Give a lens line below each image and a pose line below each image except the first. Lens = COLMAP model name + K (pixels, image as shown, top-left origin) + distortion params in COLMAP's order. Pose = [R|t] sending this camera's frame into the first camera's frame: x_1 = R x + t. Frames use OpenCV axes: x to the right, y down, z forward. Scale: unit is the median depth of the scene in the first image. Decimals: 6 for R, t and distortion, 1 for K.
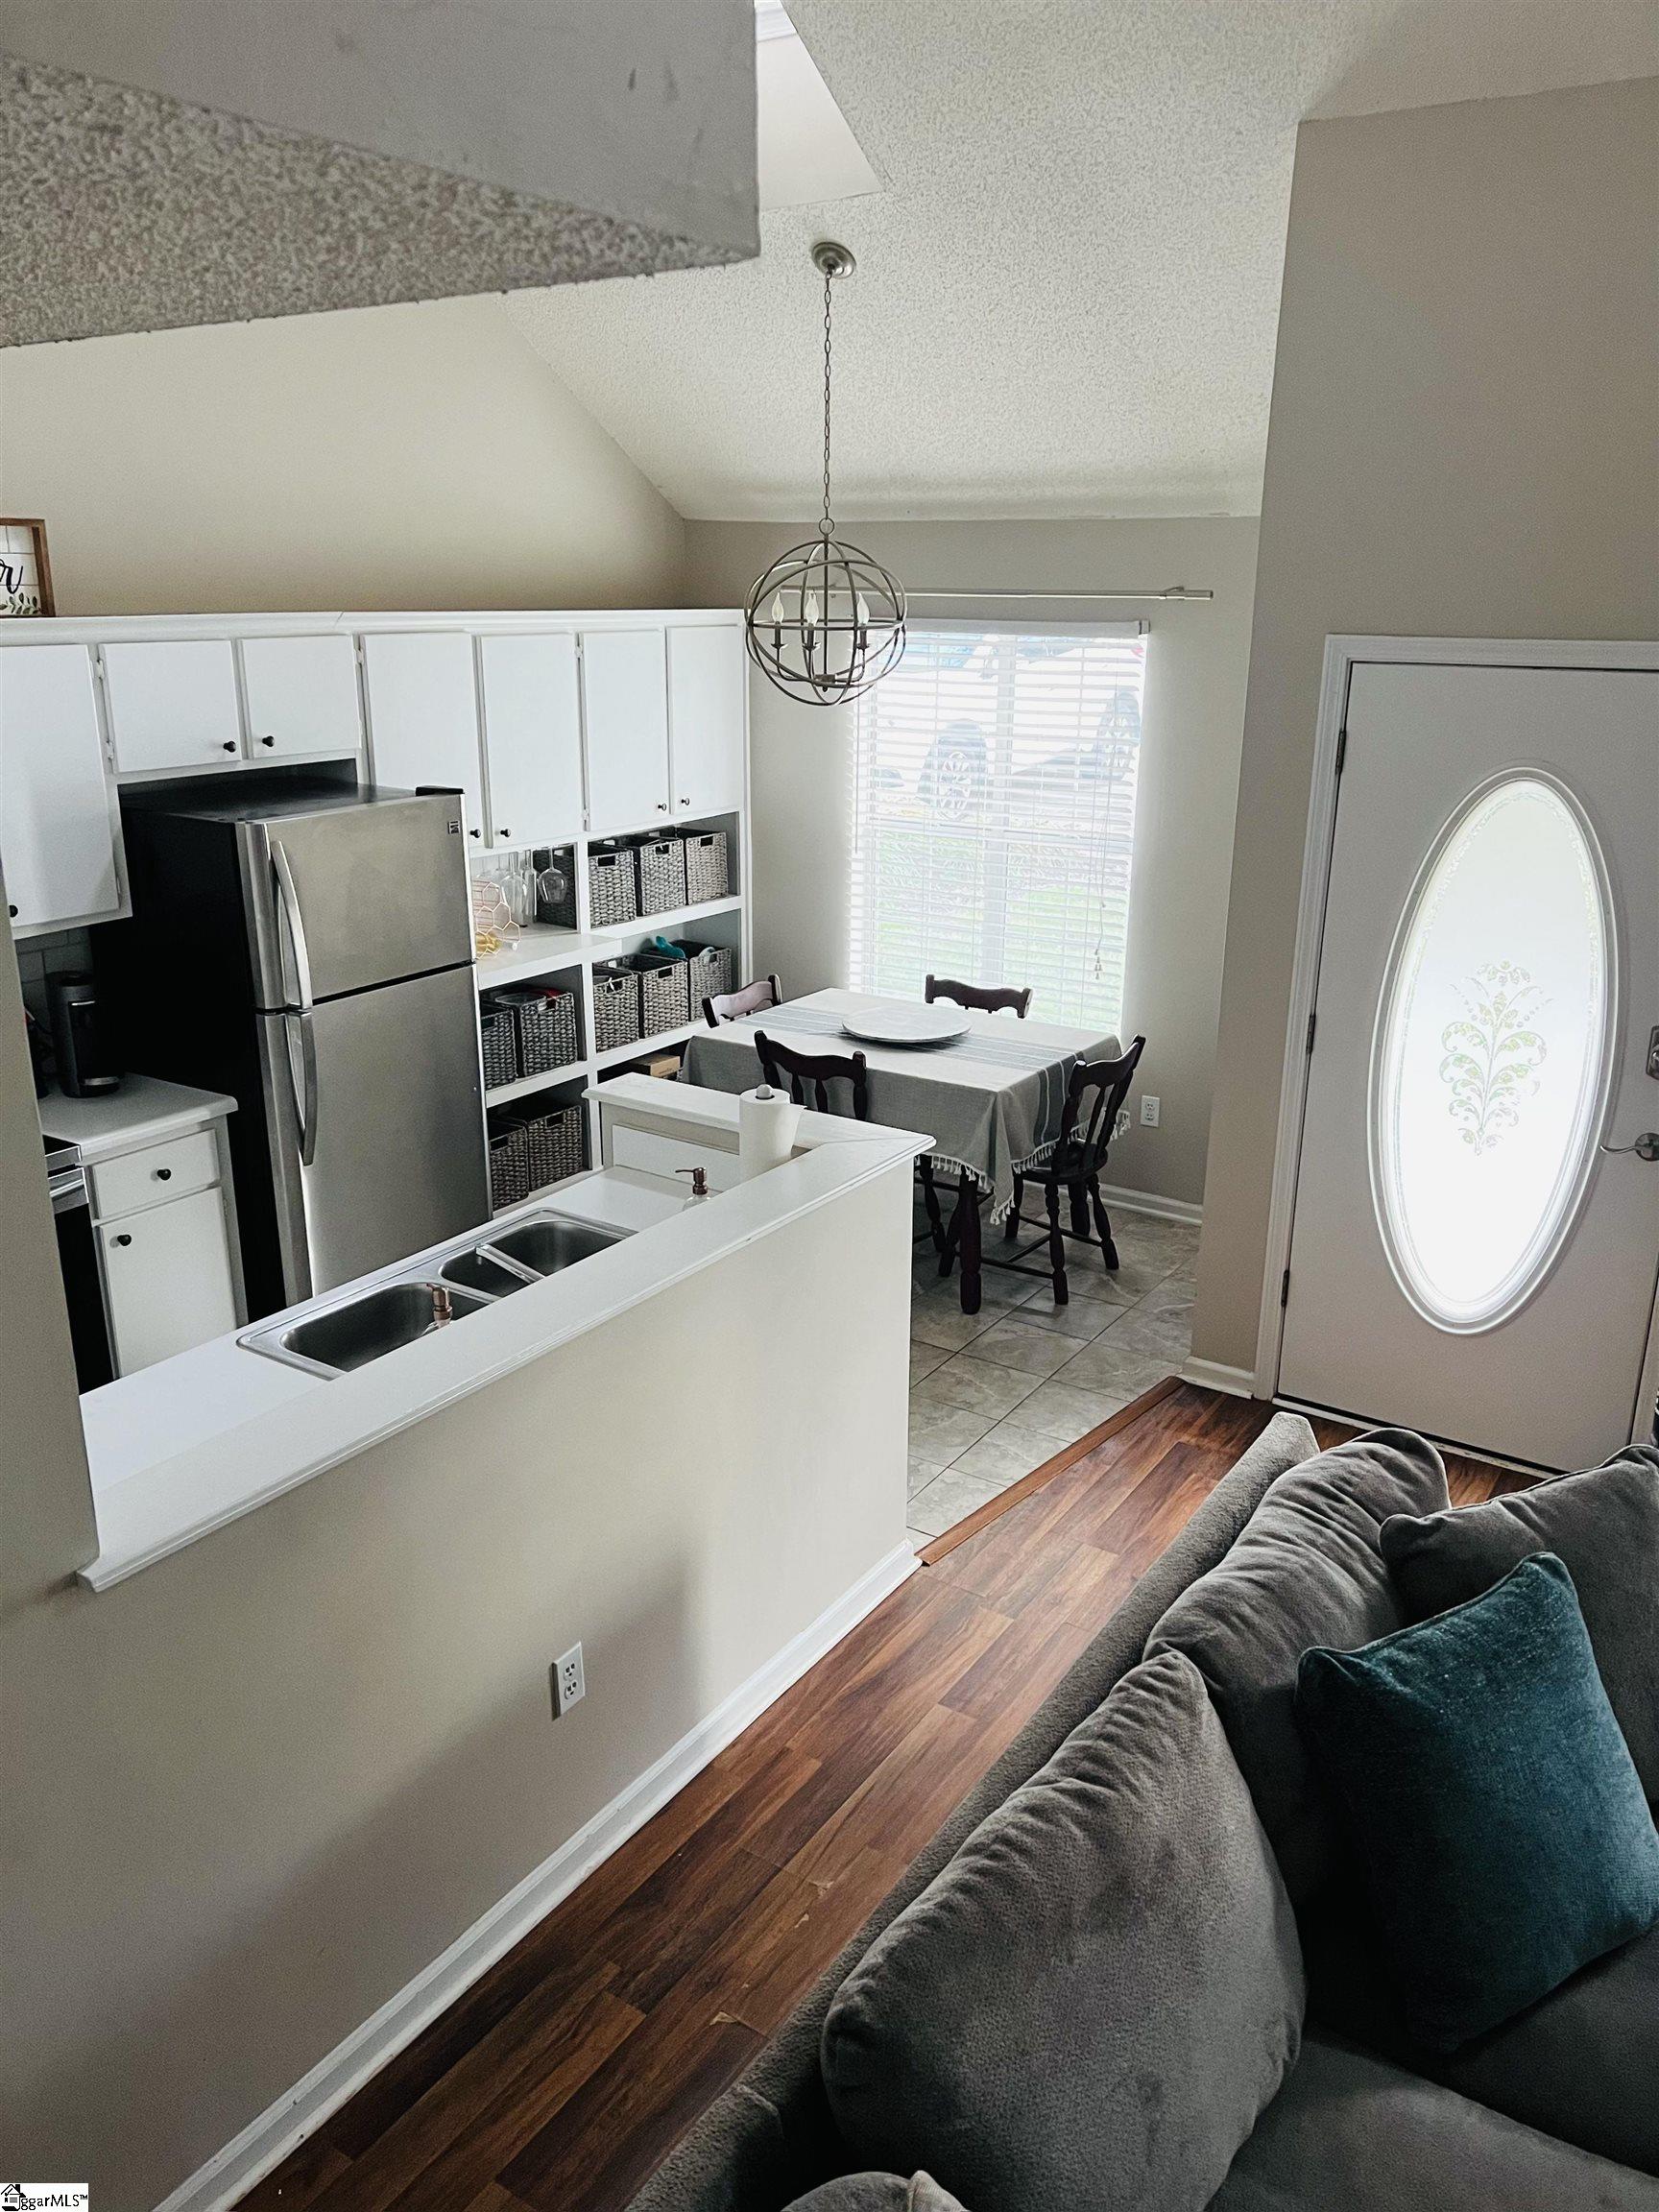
lens RADIAL K [[1671.0, 0, 820.6], [0, 1671.0, 1098.3], [0, 0, 1]] dist [0.050245, -0.035208]
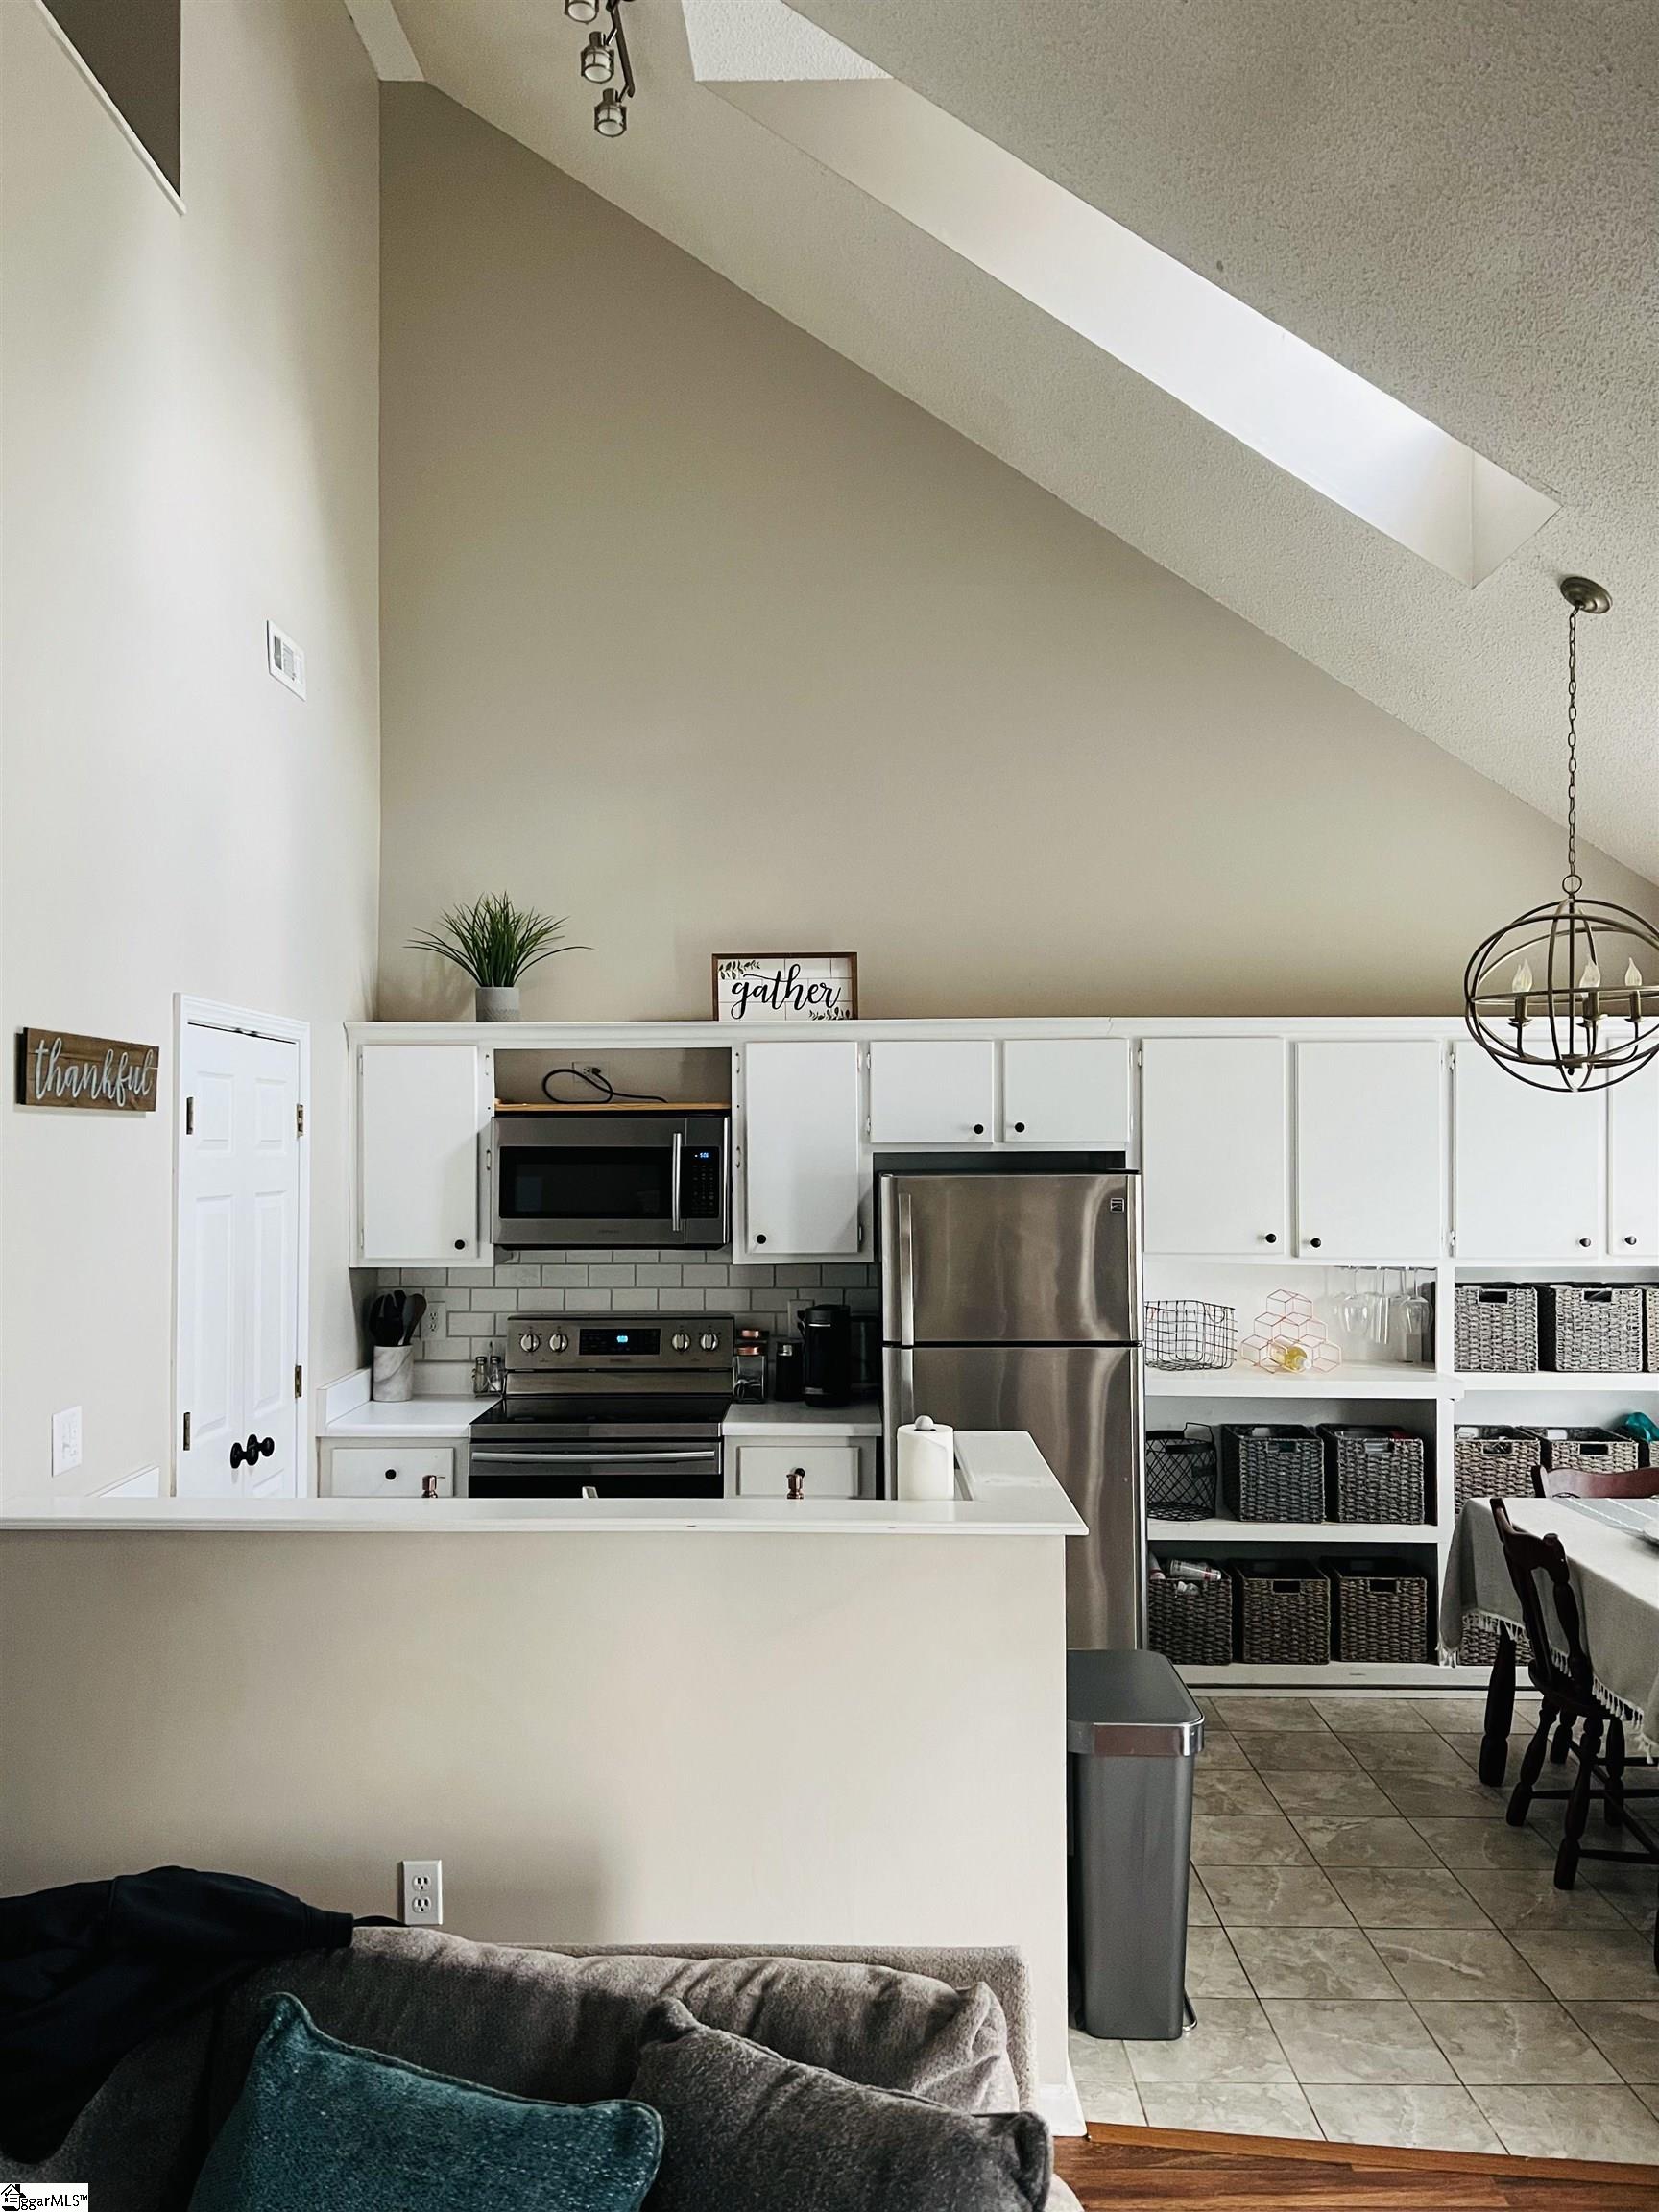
lens RADIAL K [[1671.0, 0, 812.3], [0, 1671.0, 1109.0], [0, 0, 1]] dist [0.050245, -0.035208]
pose [[0.521119, -0.024430, -0.853134, 0.526507], [-0.249322, 0.951632, -0.179543, 0.010656], [0.816256, 0.306268, 0.489823, 0.321040]]
